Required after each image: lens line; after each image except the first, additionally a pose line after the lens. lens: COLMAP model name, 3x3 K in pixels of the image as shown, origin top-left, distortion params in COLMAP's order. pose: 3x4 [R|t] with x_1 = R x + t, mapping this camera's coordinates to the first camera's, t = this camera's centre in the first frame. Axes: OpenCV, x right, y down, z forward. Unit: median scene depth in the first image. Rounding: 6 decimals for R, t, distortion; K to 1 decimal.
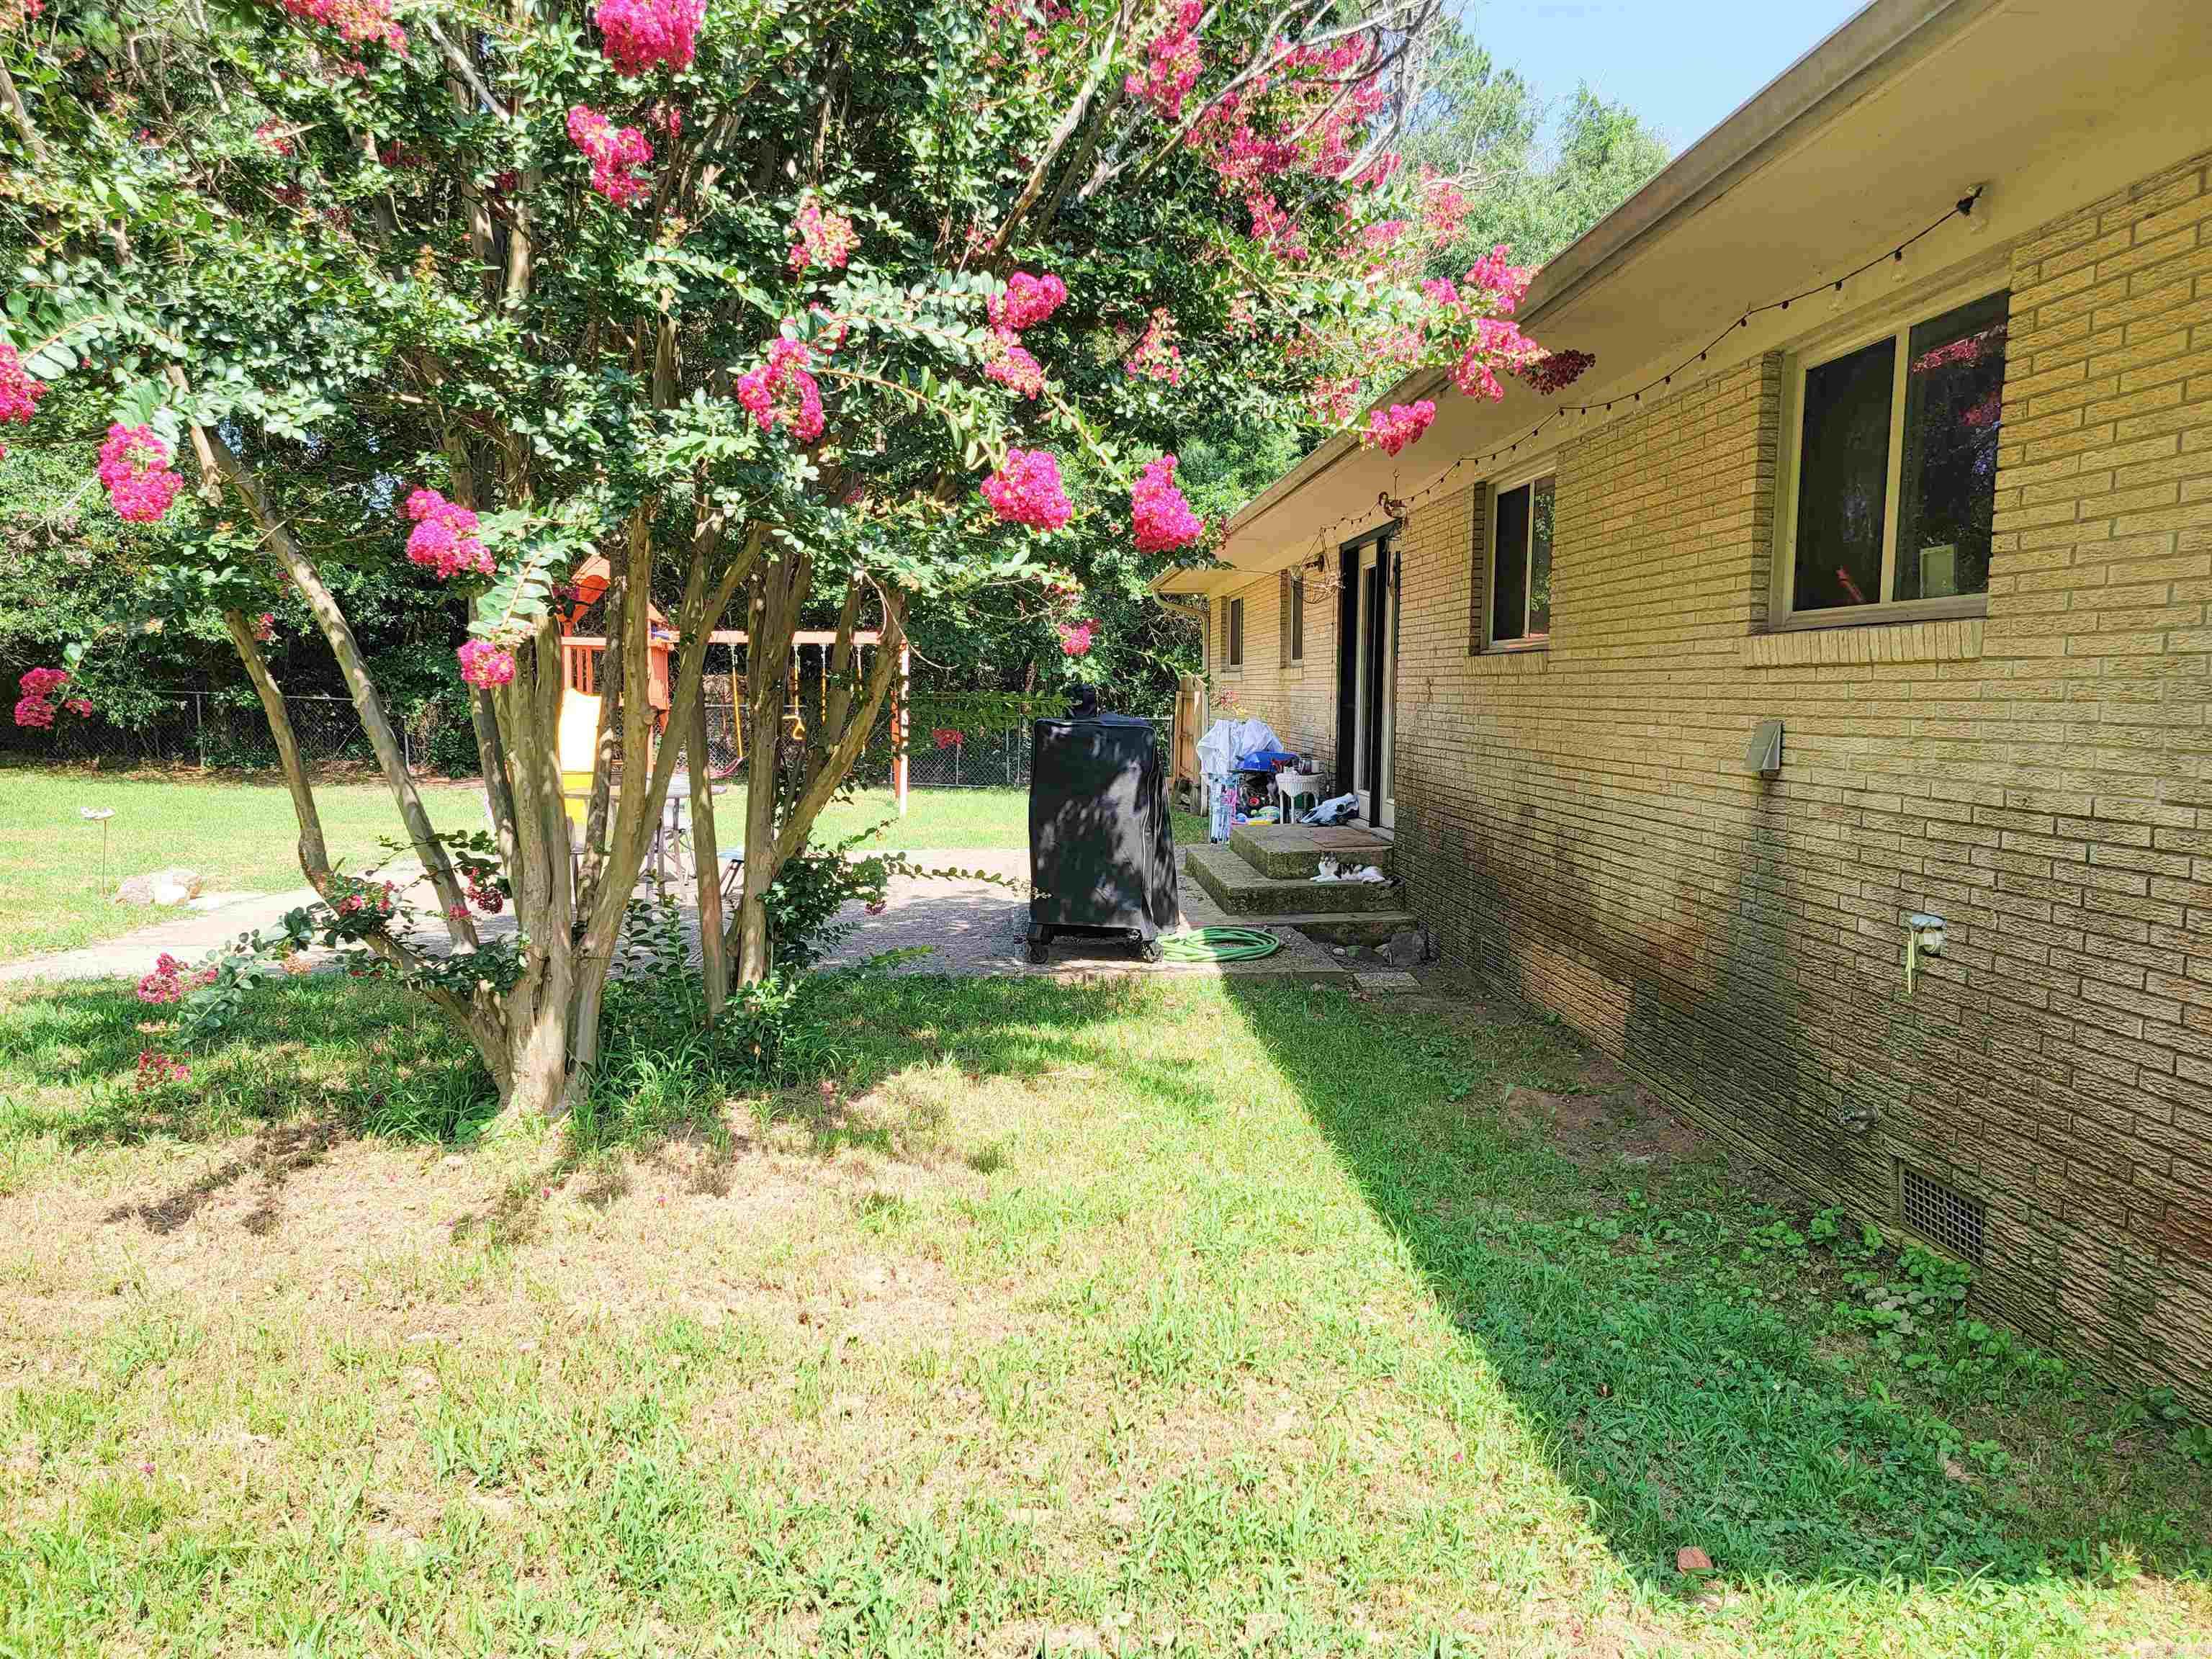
lens RADIAL K [[1516.8, 0, 1128.0], [0, 1516.8, 848.5], [0, 0, 1]] dist [0.076820, -0.061827]
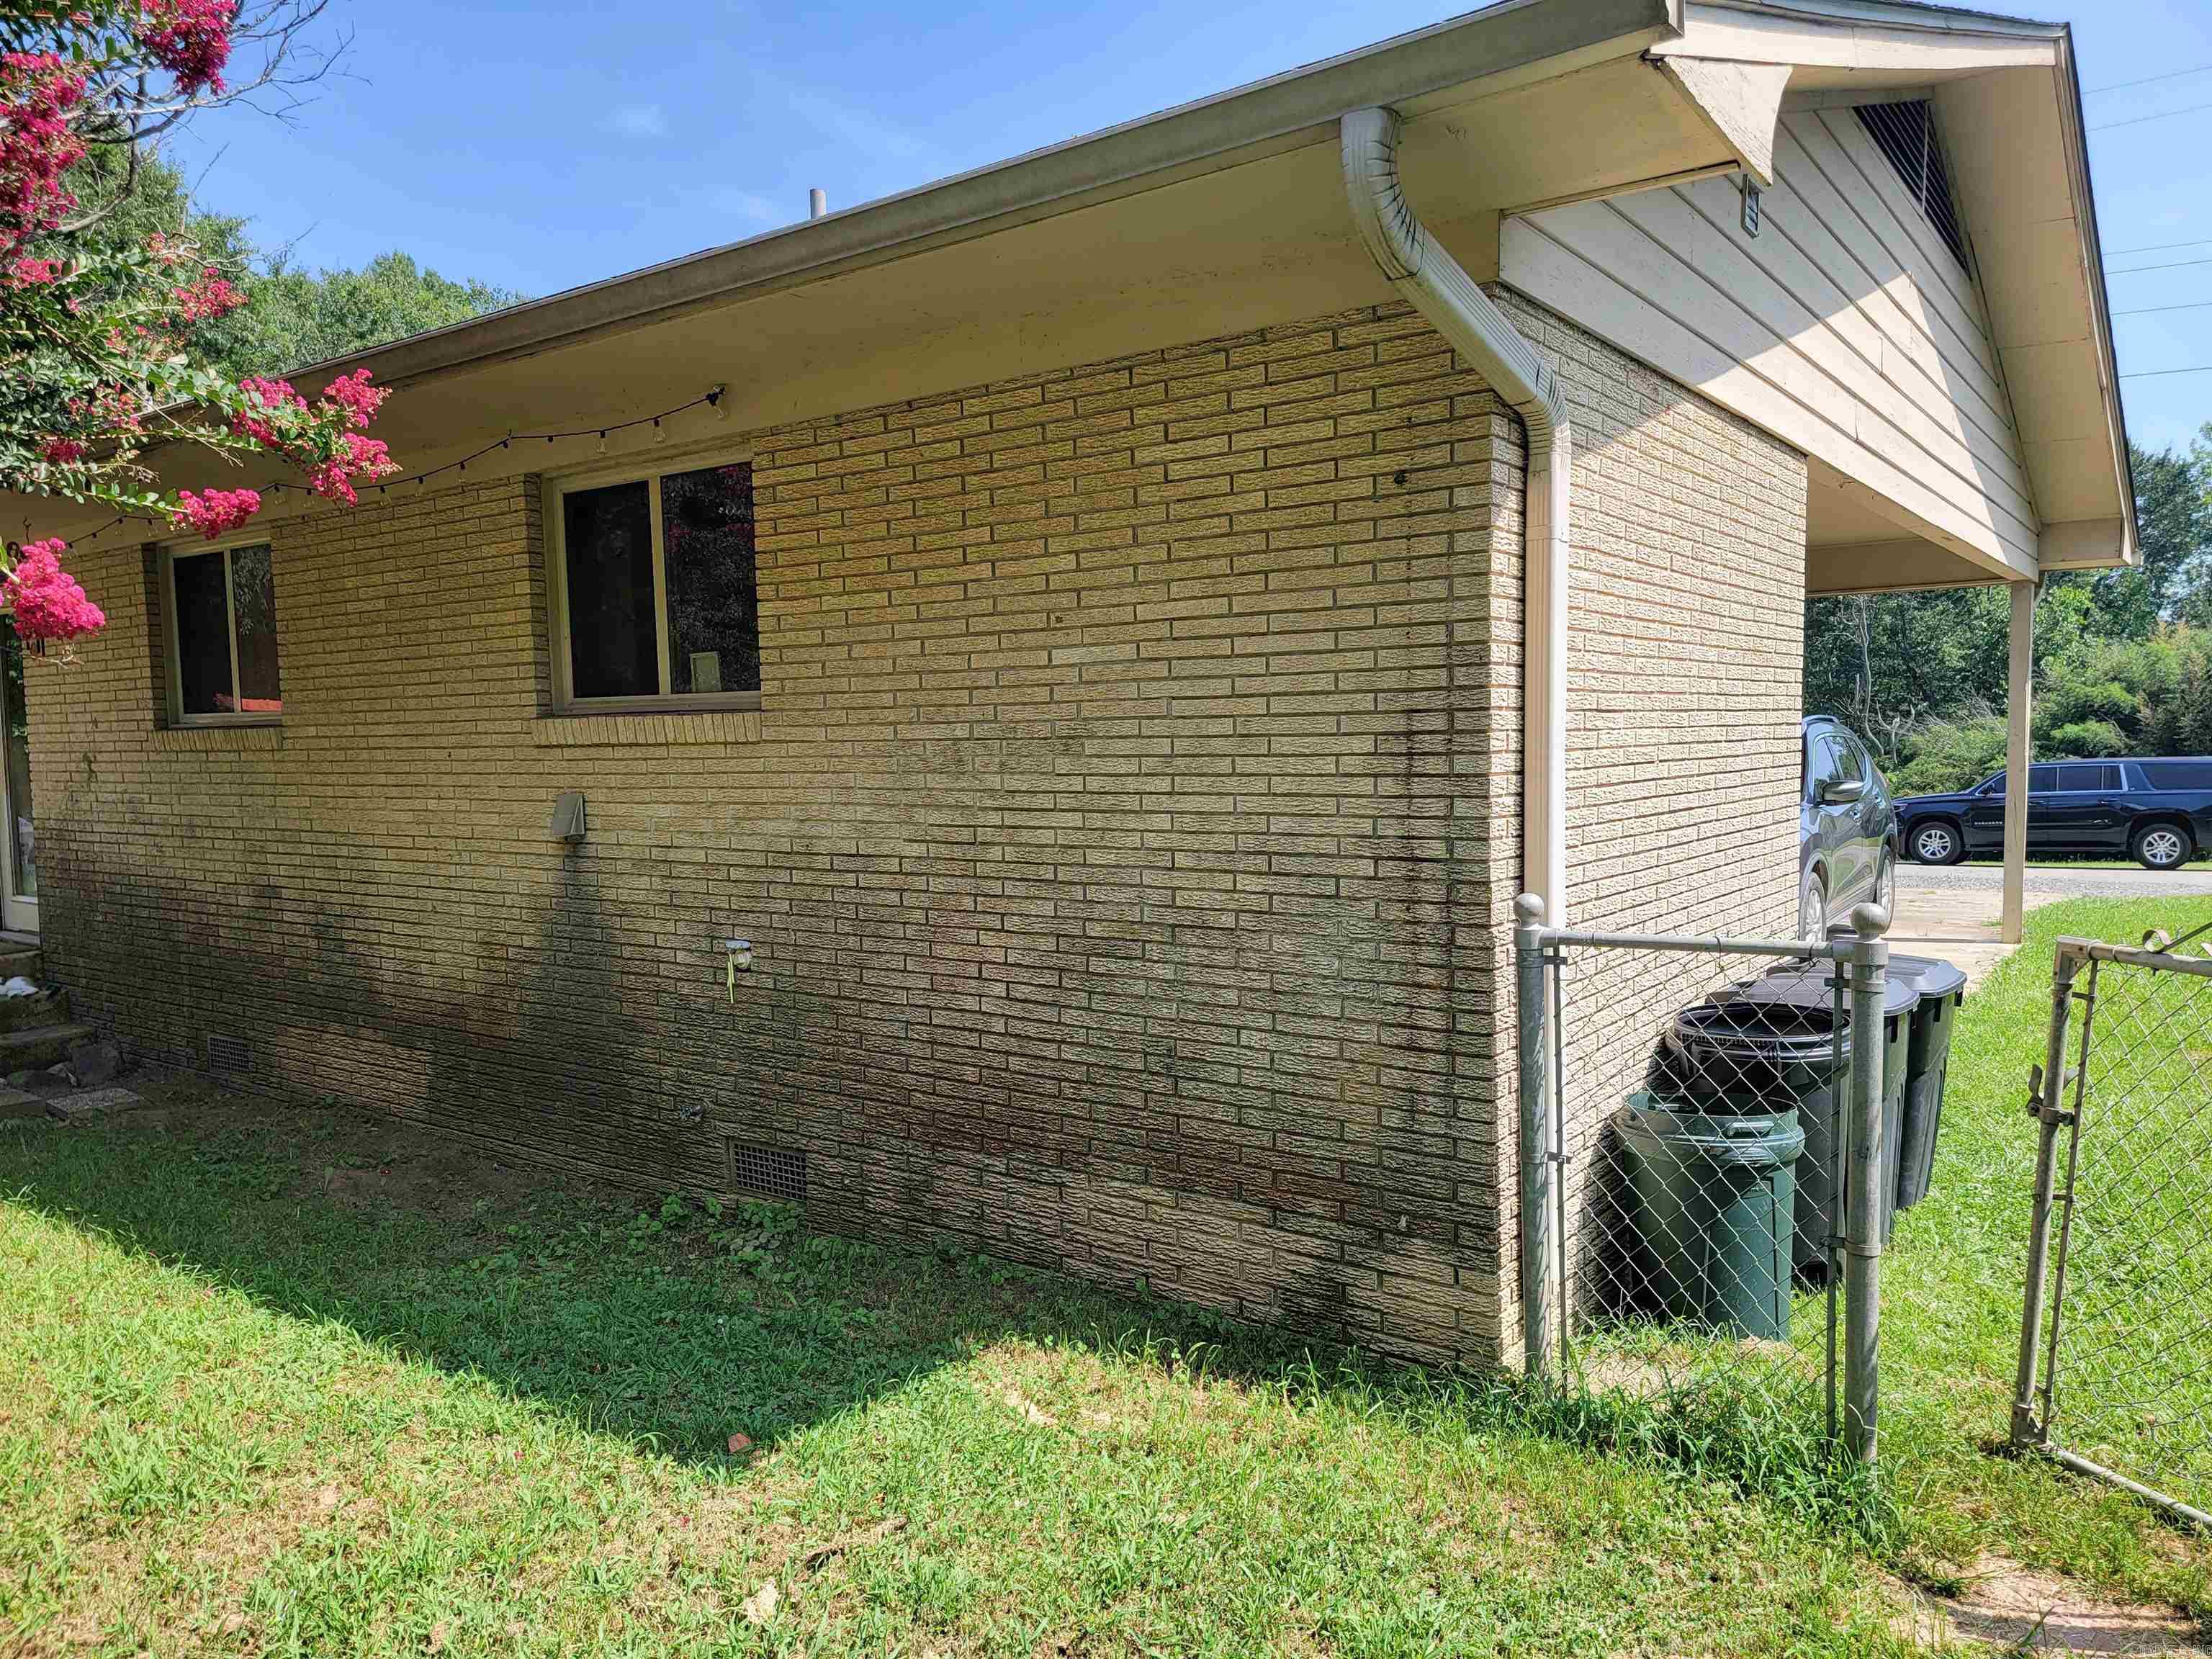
lens RADIAL K [[1516.8, 0, 1104.3], [0, 1516.8, 831.8], [0, 0, 1]] dist [0.076820, -0.061827]
pose [[0.664296, -0.059526, 0.745096, -0.207259], [0.098255, 0.995128, -0.008098, -0.005971], [-0.740984, 0.078588, 0.666909, -0.074015]]
